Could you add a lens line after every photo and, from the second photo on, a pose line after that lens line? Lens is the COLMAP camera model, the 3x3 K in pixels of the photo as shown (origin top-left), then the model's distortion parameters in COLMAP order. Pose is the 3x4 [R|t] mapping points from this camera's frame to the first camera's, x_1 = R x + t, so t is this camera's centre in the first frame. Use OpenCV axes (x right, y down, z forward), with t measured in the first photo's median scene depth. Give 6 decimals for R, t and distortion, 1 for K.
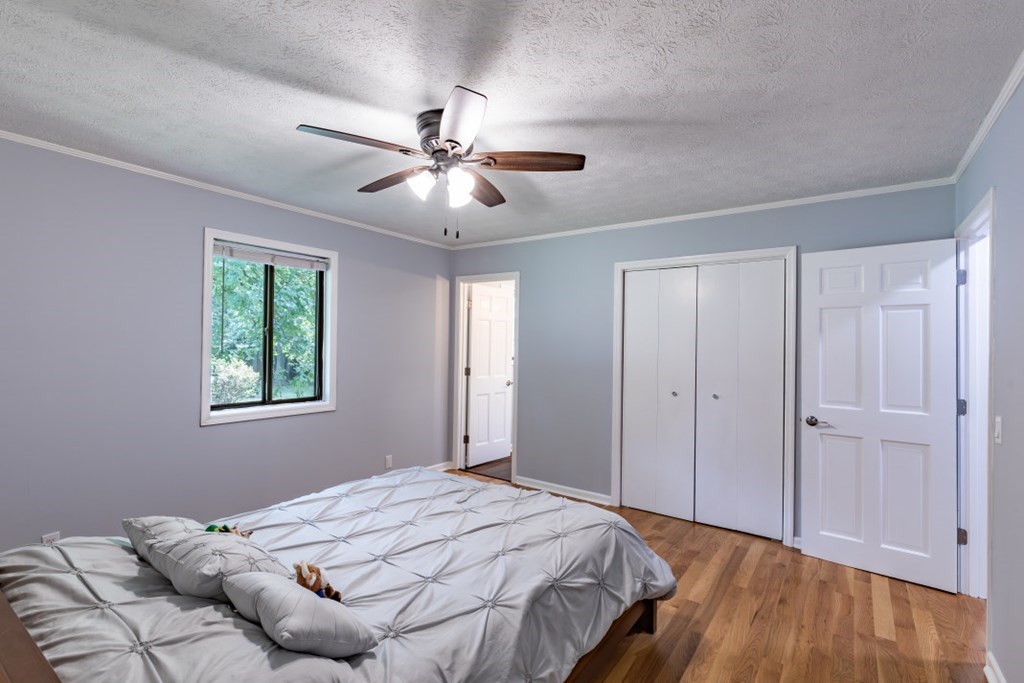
lens RADIAL K [[460.0, 0, 512.0], [0, 460.0, 341.5], [0, 0, 1]] dist [0.001384, 0.000043]
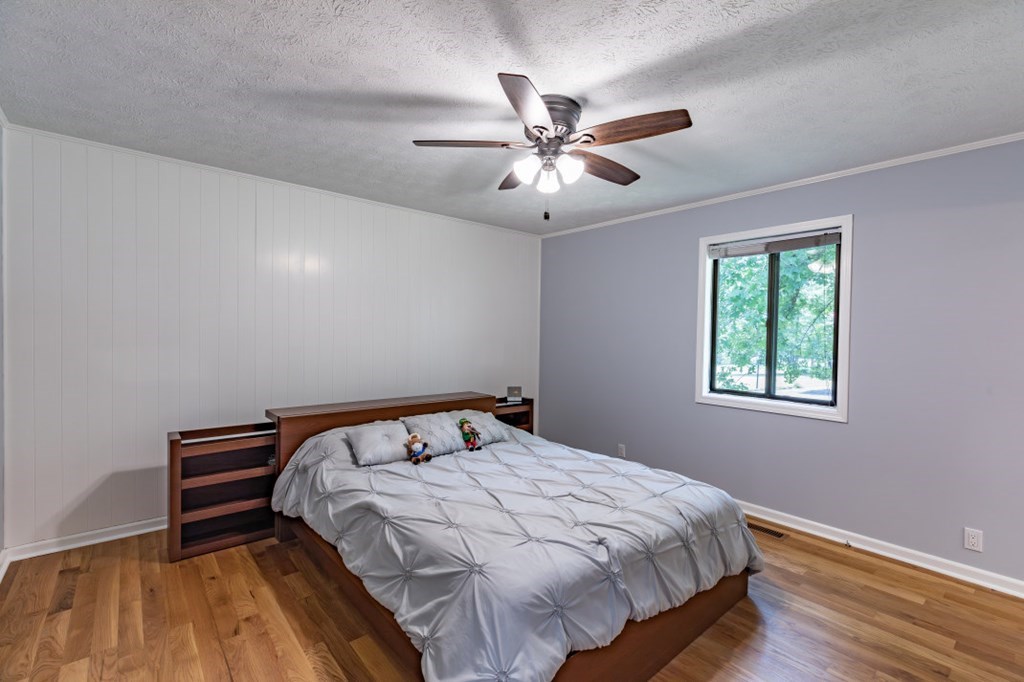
lens RADIAL K [[446.6, 0, 512.0], [0, 446.6, 341.0], [0, 0, 1]] dist [0.000134, 0.000003]
pose [[-0.227007, -0.003990, -0.973885, 0.598123], [-0.014550, 0.999894, -0.000706, 0.029418], [0.973784, 0.014010, -0.227041, 0.817173]]
